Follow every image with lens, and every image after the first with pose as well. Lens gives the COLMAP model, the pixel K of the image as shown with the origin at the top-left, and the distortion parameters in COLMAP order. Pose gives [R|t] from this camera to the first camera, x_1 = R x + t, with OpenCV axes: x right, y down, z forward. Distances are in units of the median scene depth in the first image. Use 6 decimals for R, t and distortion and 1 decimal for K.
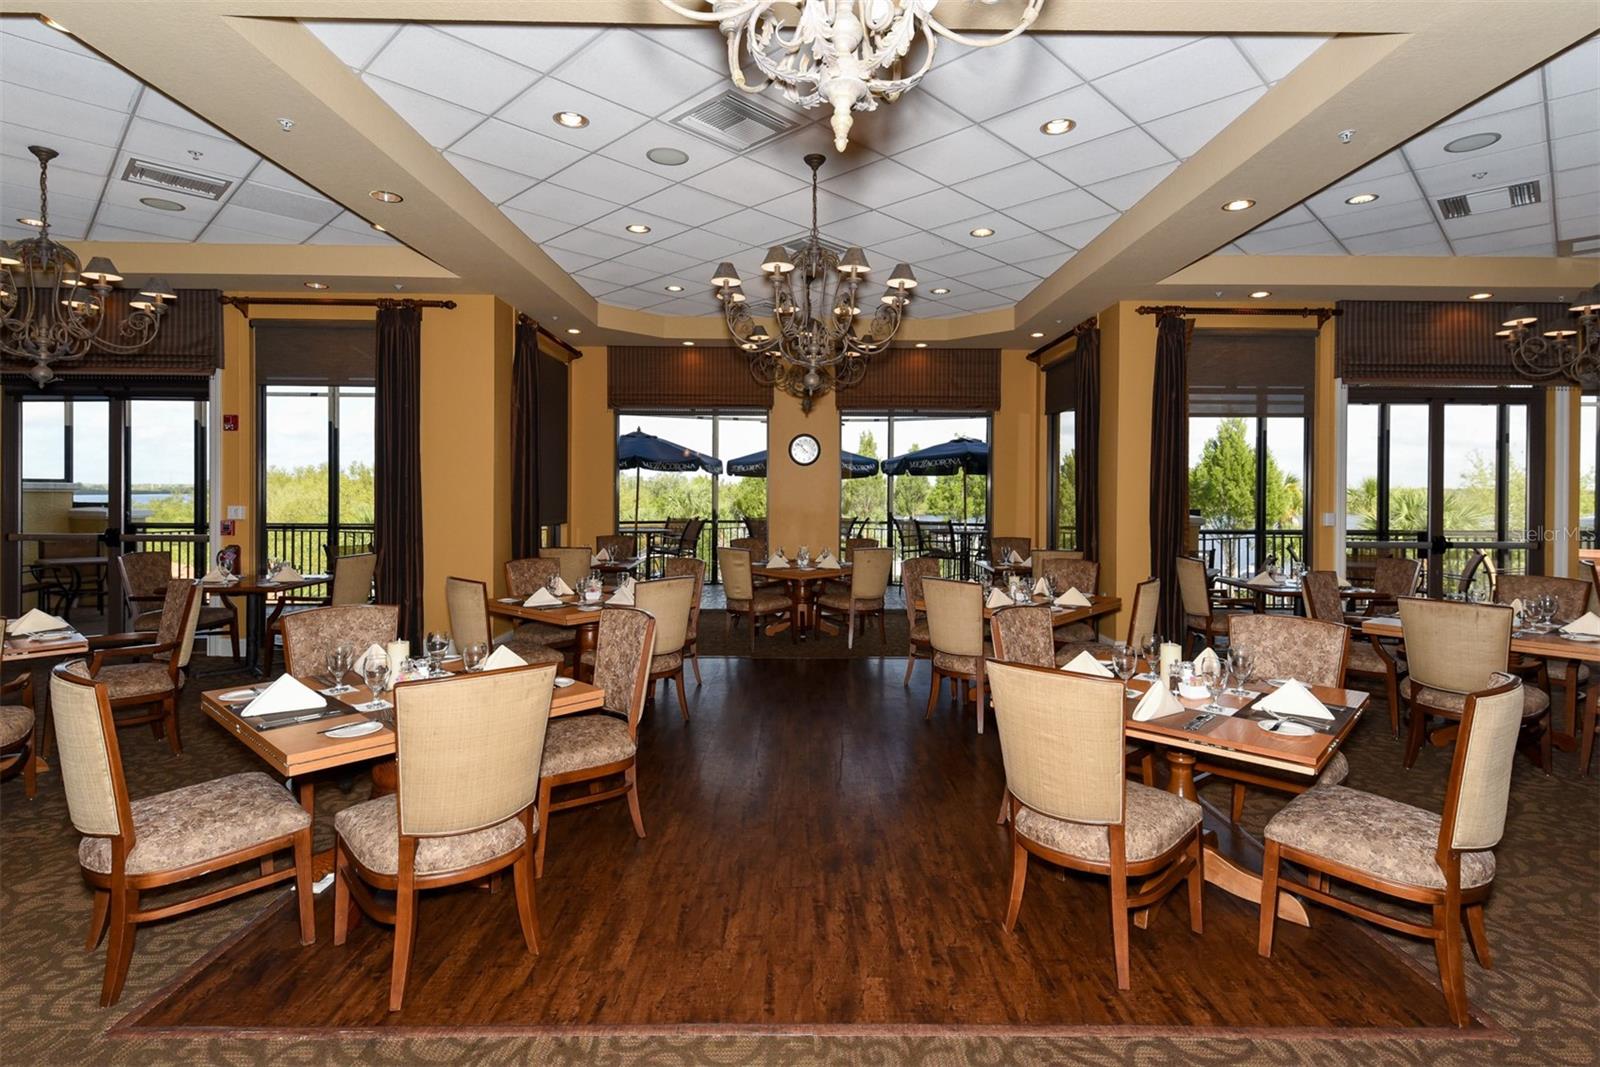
lens RADIAL K [[774.7, 0, 826.2], [0, 774.7, 496.8], [0, 0, 1]] dist [0.030455, -0.009396]
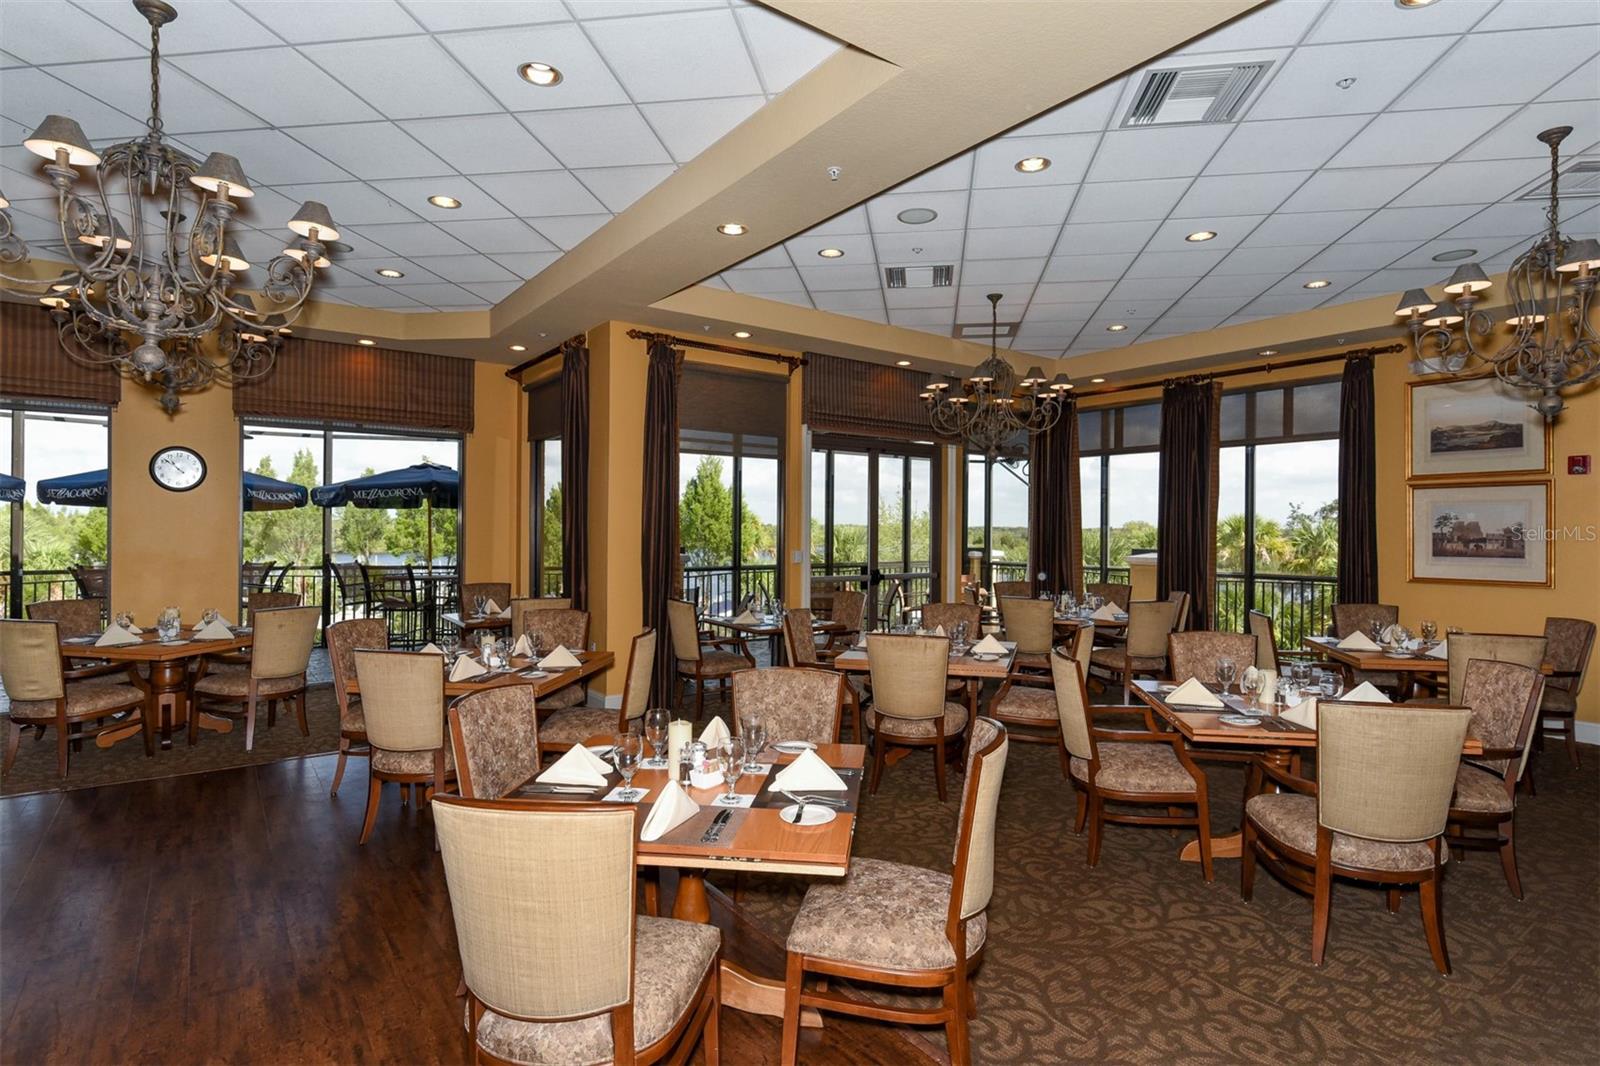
lens RADIAL K [[807.4, 0, 800.0], [0, 807.4, 533.0], [0, 0, 1]] dist [0.002195, -0.000266]
pose [[0.825981, -0.000347, 0.563698, 0.031286], [-0.000496, 0.999999, 0.001343, -0.005169], [-0.563698, -0.001389, 0.825980, 0.105239]]
